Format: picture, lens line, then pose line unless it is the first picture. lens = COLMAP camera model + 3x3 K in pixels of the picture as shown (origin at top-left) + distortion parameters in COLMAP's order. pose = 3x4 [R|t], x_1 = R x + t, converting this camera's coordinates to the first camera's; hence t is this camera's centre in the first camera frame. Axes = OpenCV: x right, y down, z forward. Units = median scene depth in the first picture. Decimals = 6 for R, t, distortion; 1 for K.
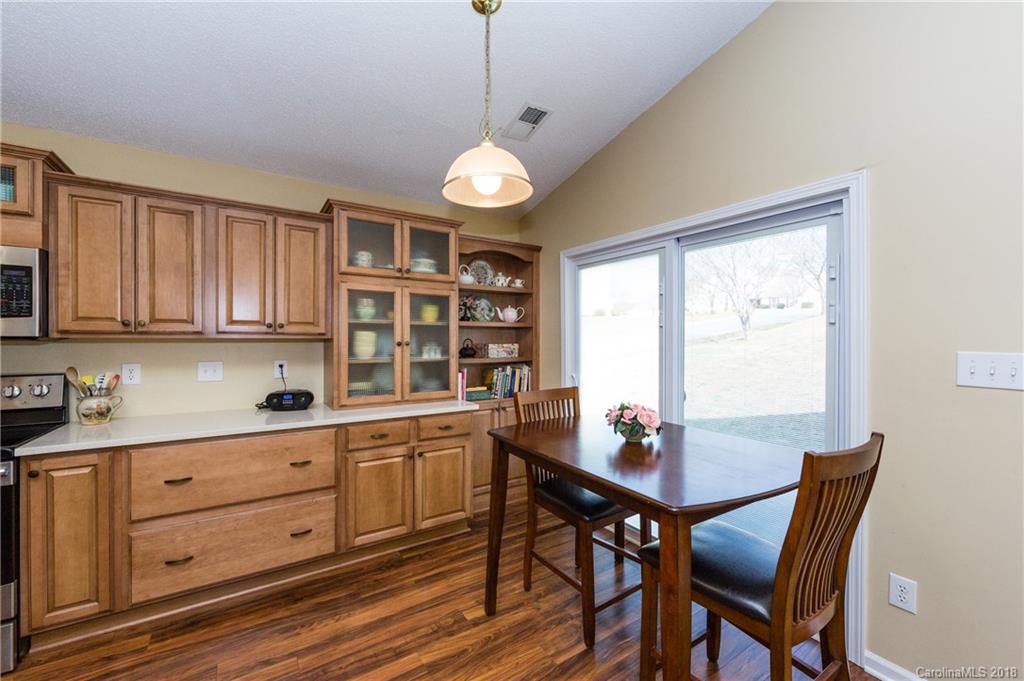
lens RADIAL K [[414.0, 0, 511.7], [0, 414.0, 335.1], [0, 0, 1]] dist [-0.002907, -0.000478]
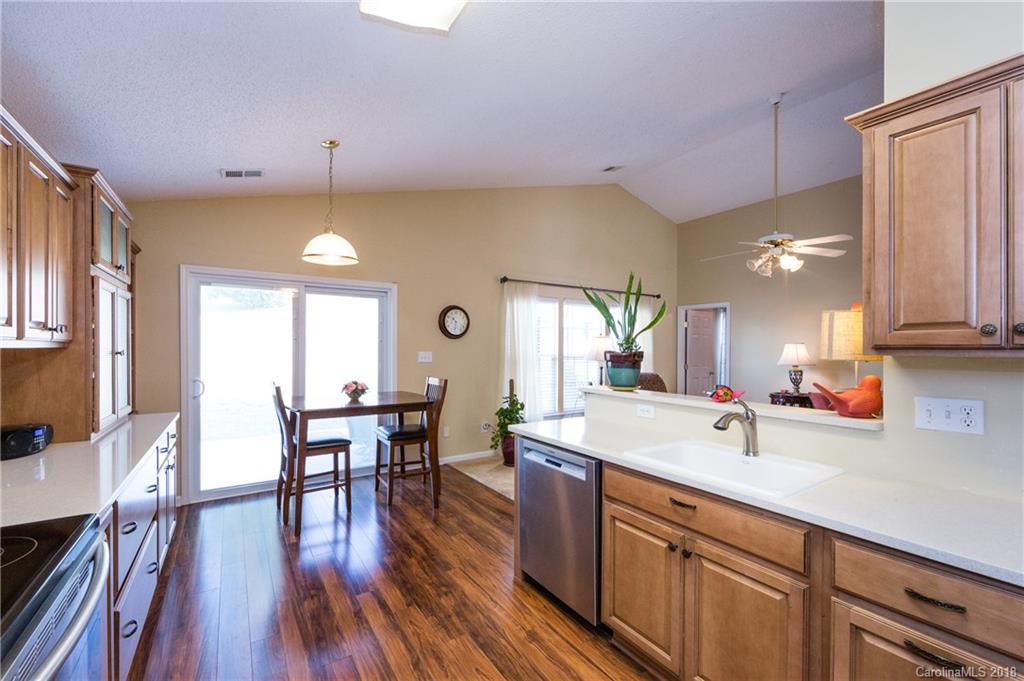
lens RADIAL K [[414.0, 0, 499.7], [0, 414.0, 350.3], [0, 0, 1]] dist [-0.002907, -0.000478]
pose [[0.002358, -0.010747, 0.999939, -1.265862], [-0.007252, 0.999916, 0.010764, -0.000583], [-0.999971, -0.007277, 0.002280, 0.237981]]
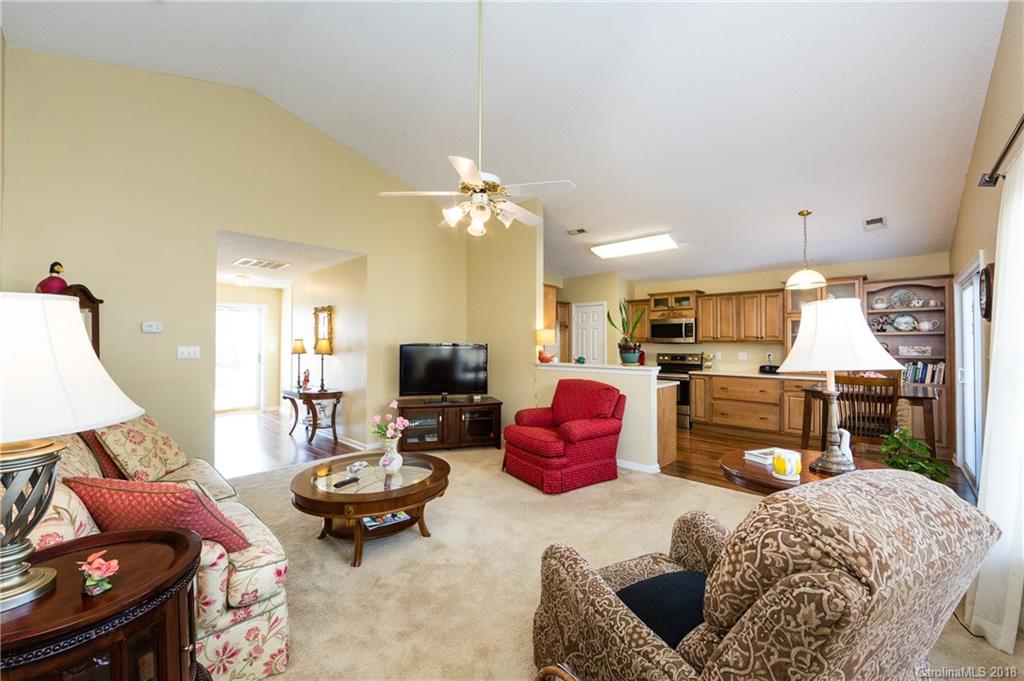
lens RADIAL K [[414.0, 0, 507.1], [0, 414.0, 339.6], [0, 0, 1]] dist [-0.002907, -0.000478]
pose [[0.199757, -0.018526, -0.979670, 1.544770], [0.000416, 0.999823, -0.018822, 0.033328], [0.979845, 0.003352, 0.199729, -0.986909]]
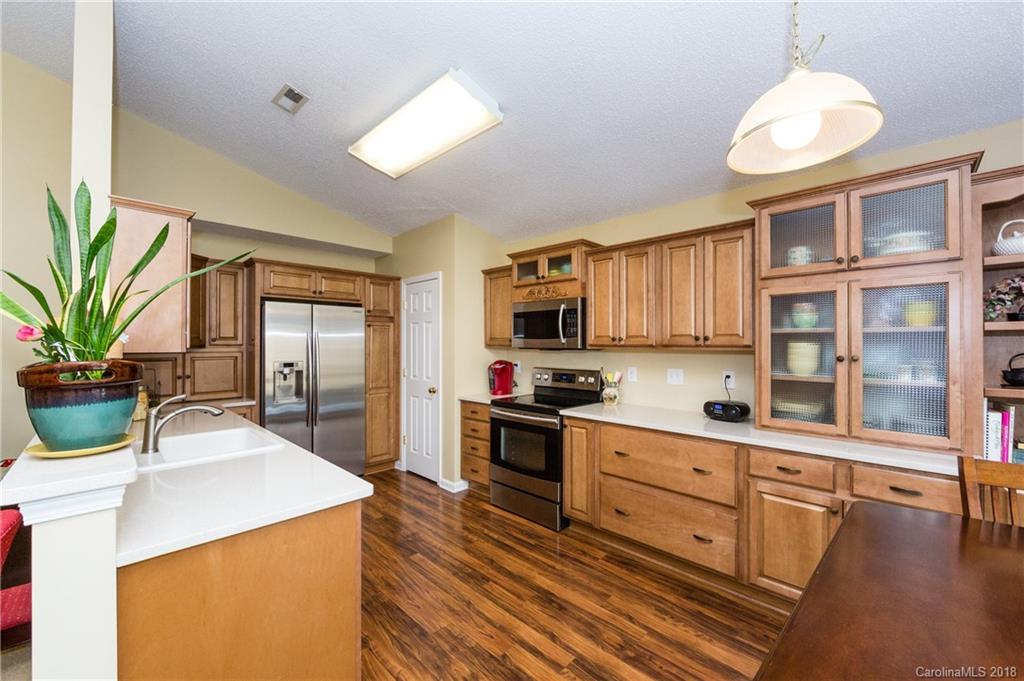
lens RADIAL K [[414.0, 0, 512.8], [0, 414.0, 342.6], [0, 0, 1]] dist [-0.002907, -0.000478]
pose [[0.193941, -0.012099, -0.980939, 0.379349], [0.002333, 0.999927, -0.011872, -0.000802], [0.981010, 0.000014, 0.193955, 0.301050]]
